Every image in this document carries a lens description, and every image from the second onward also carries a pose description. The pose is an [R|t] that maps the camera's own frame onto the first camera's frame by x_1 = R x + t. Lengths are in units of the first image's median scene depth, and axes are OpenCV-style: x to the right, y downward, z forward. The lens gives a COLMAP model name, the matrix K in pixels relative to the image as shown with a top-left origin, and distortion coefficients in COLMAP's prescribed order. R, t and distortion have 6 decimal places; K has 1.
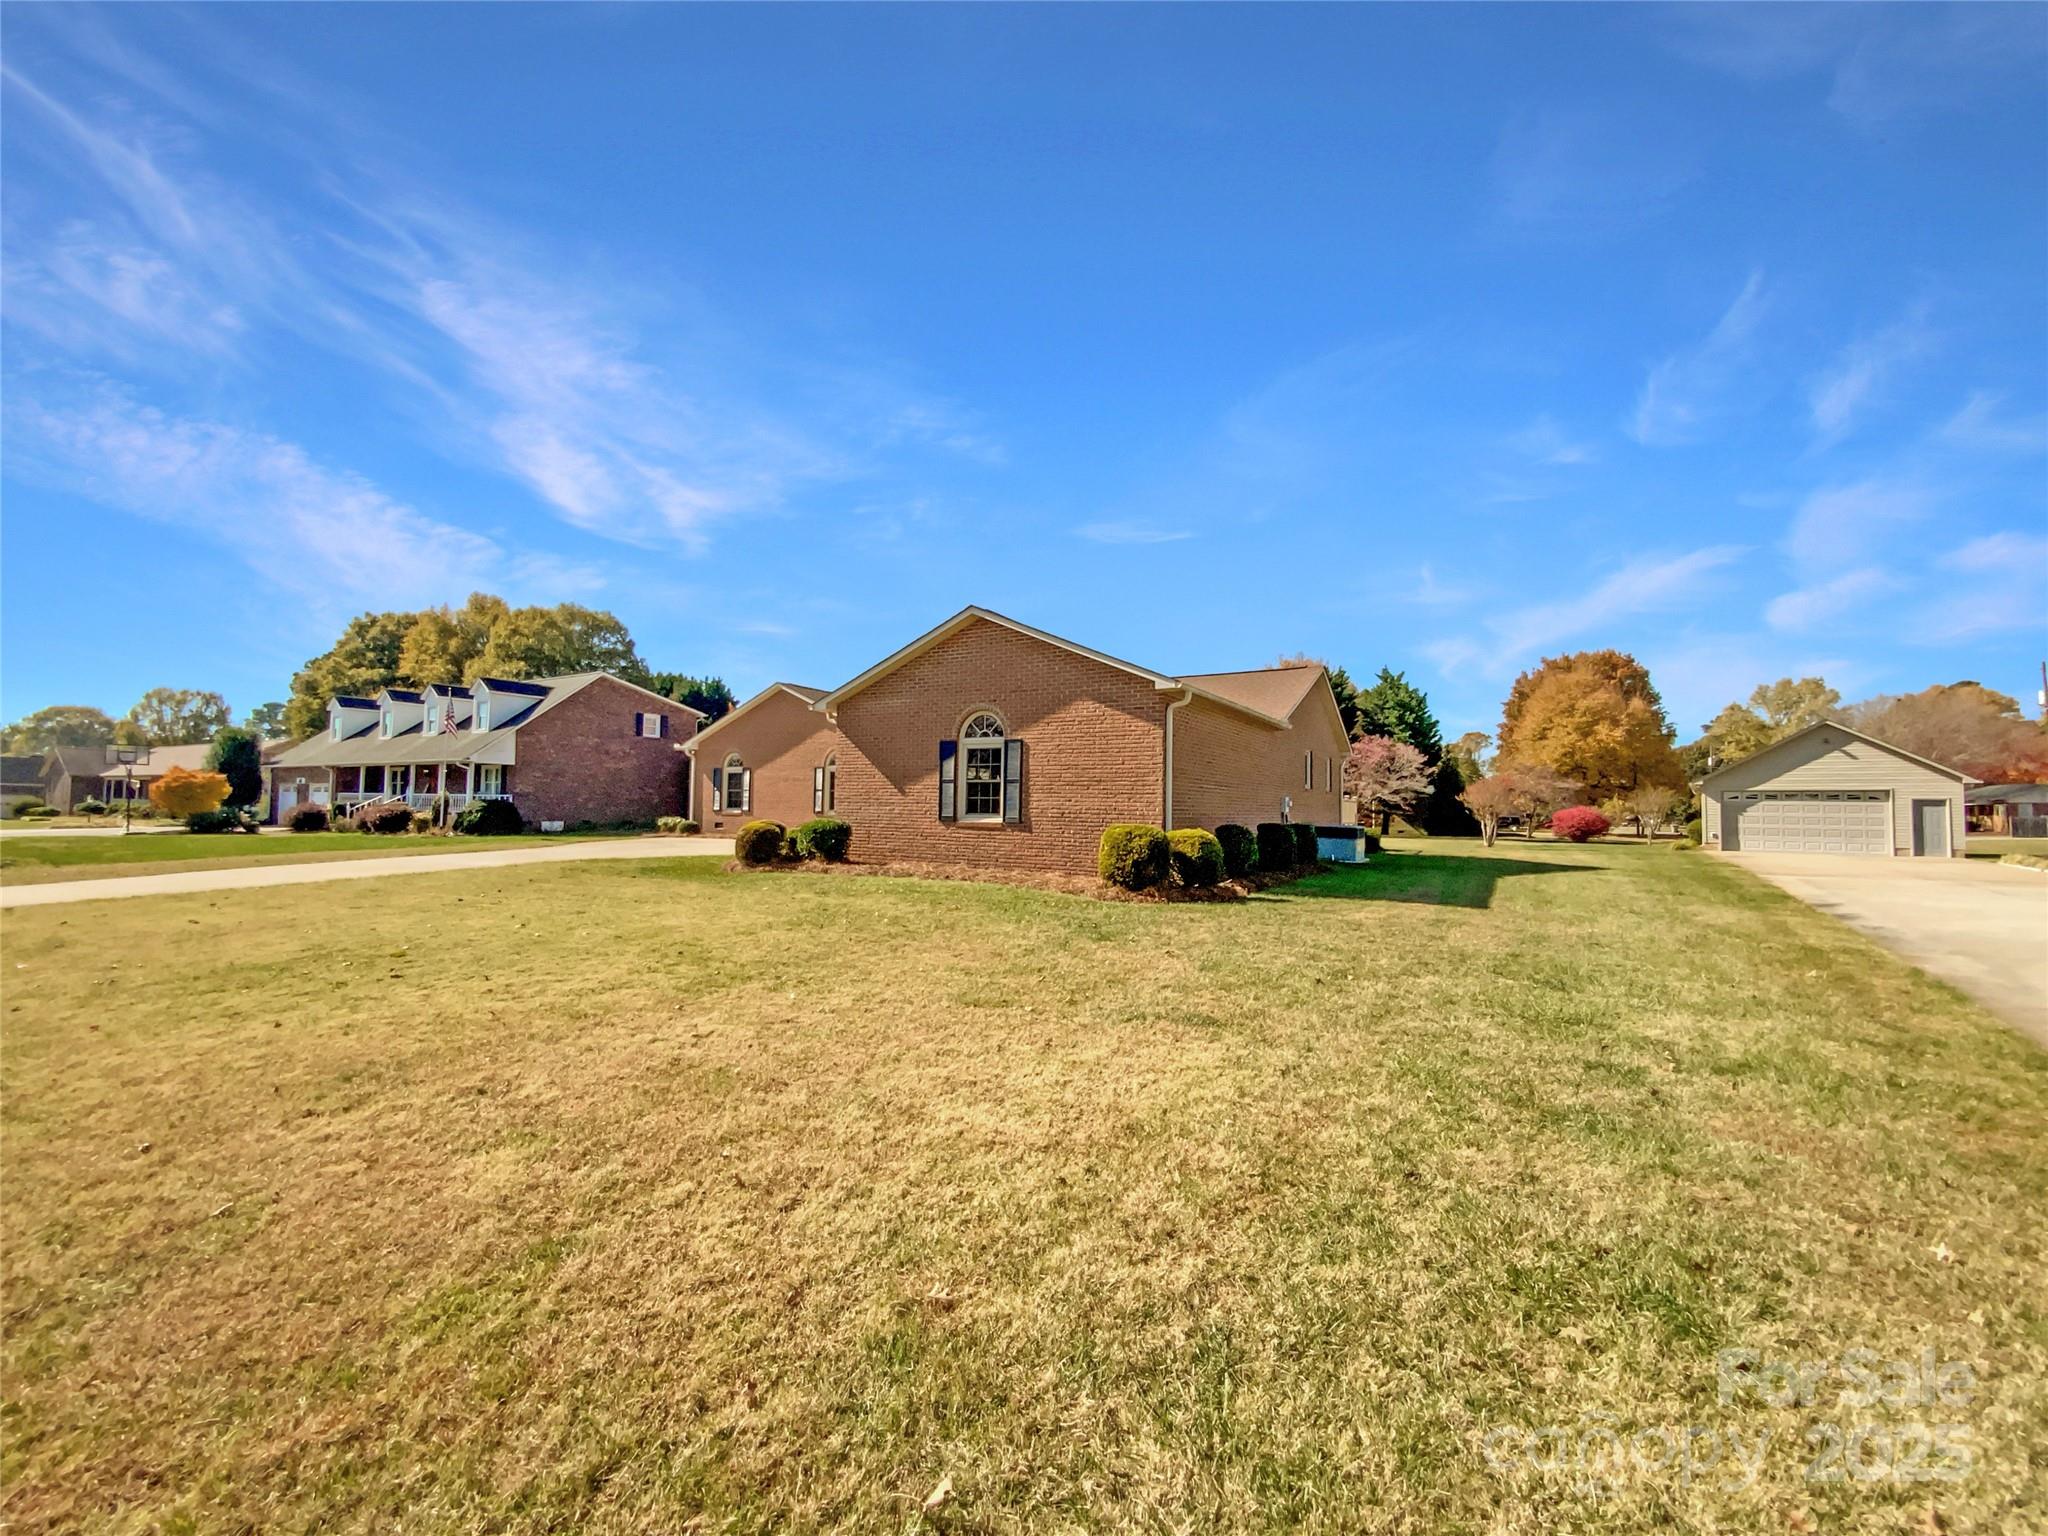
lens RADIAL K [[855.5, 0, 1017.9], [0, 855.5, 766.3], [0, 0, 1]] dist [-0.000275, -0.000143]
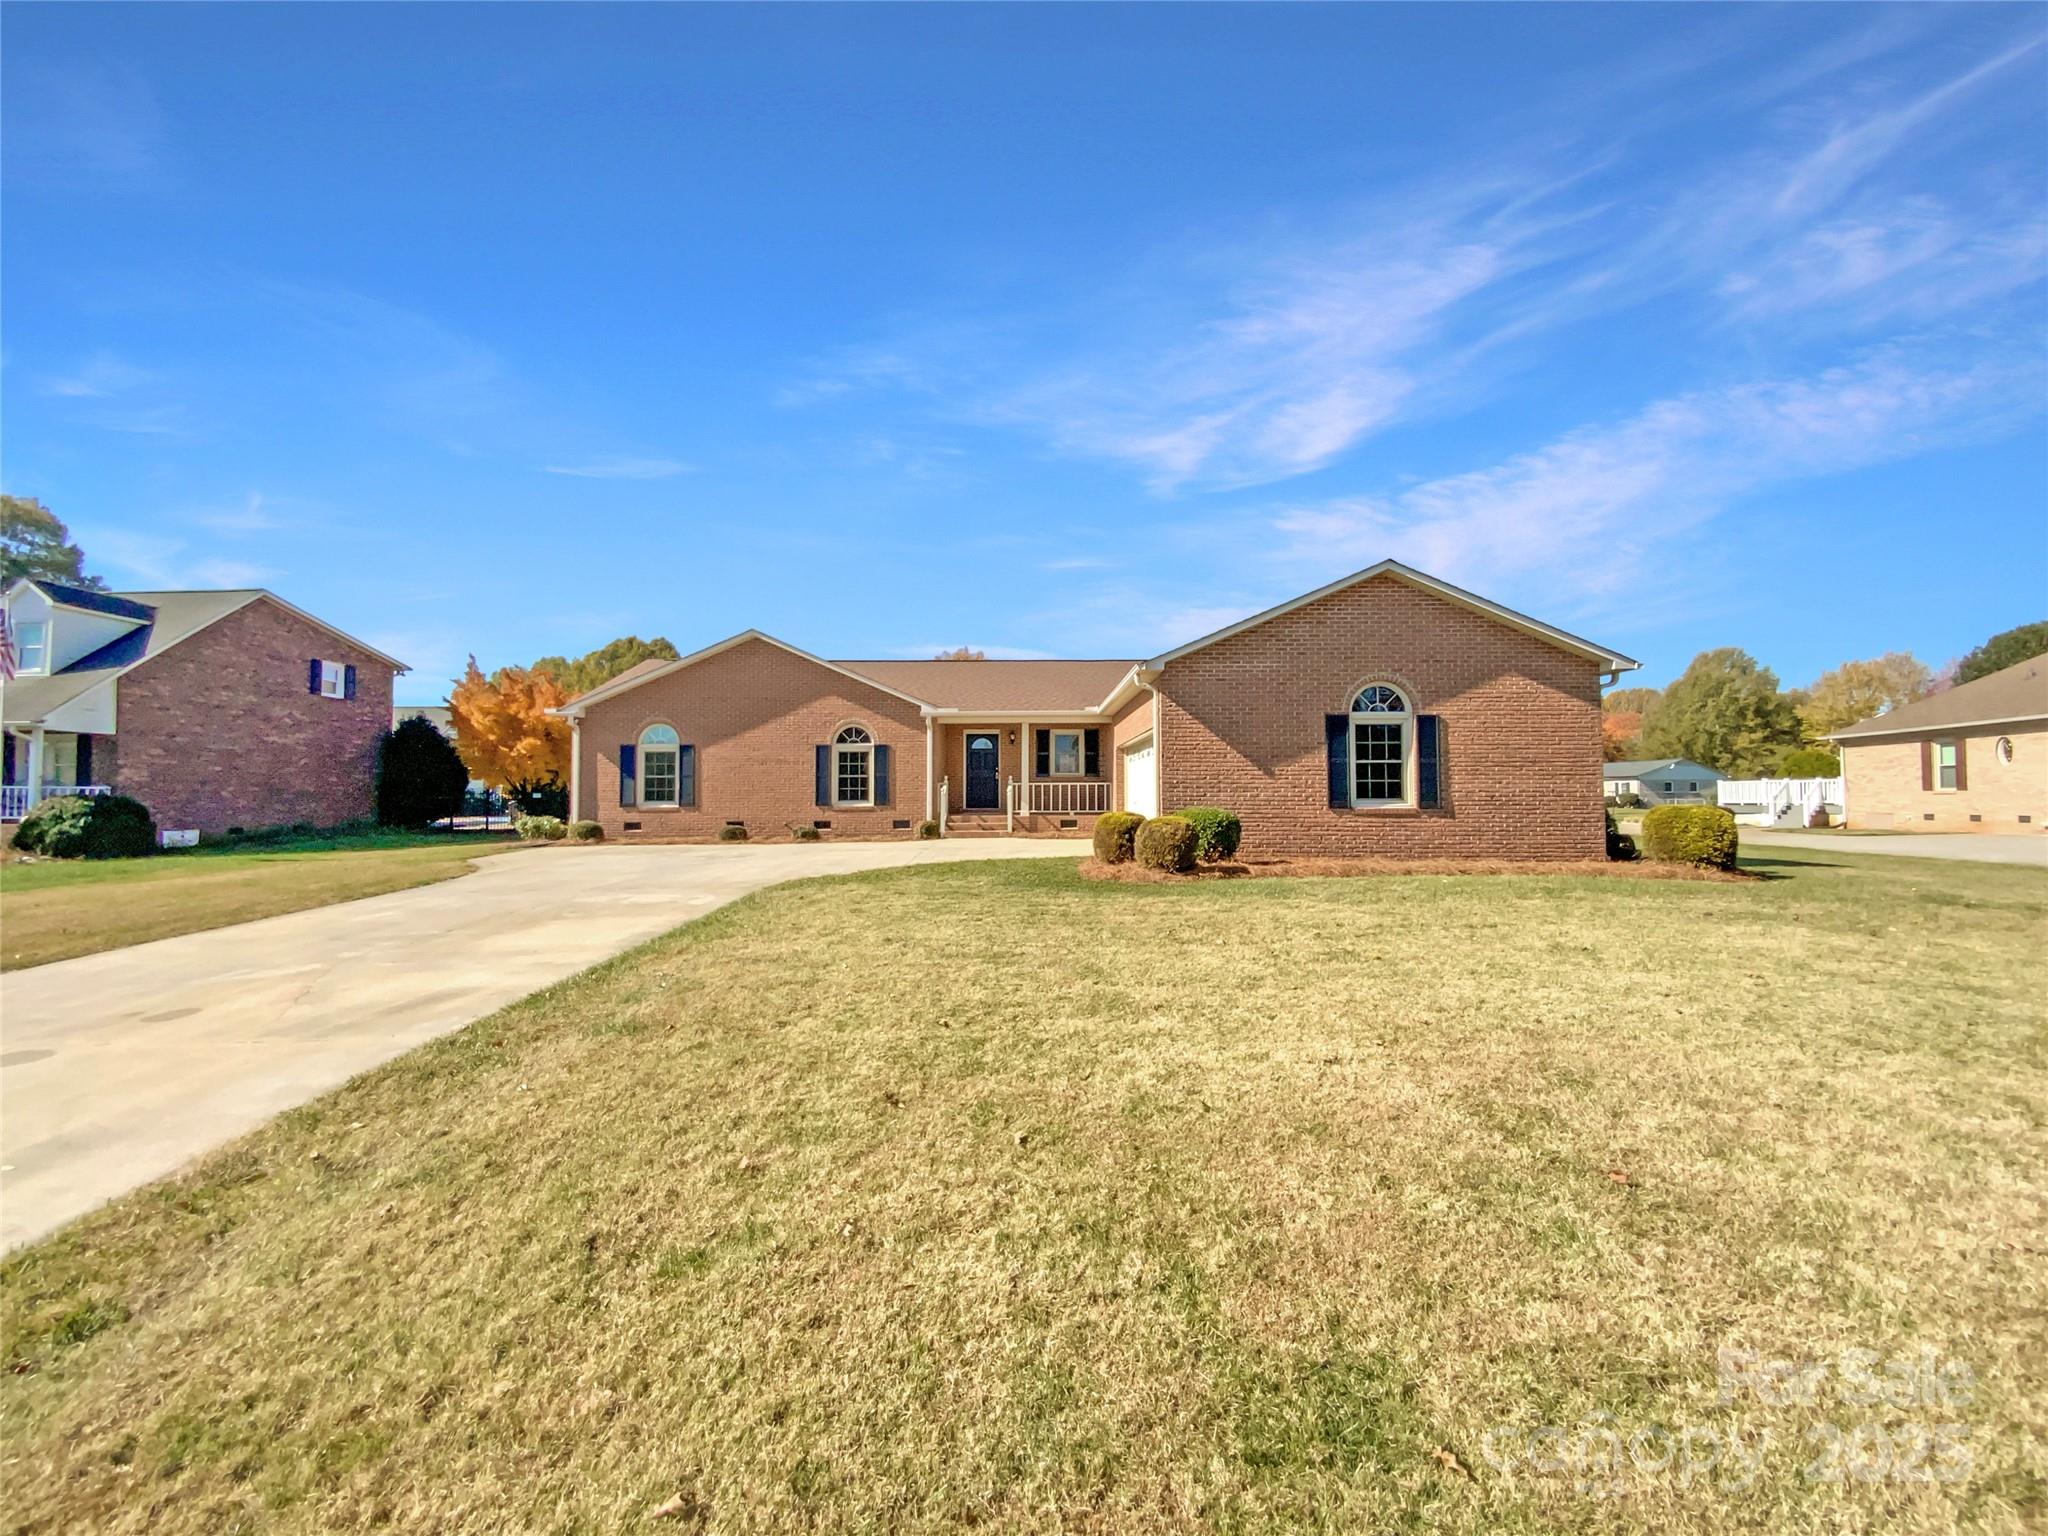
lens RADIAL K [[855.5, 0, 1017.9], [0, 855.5, 766.3], [0, 0, 1]] dist [-0.000275, -0.000143]
pose [[0.864010, -0.000709, 0.503475, -0.593575], [-0.008329, 0.999842, 0.015701, 0.008391], [-0.503407, -0.017760, 0.863867, 0.318812]]
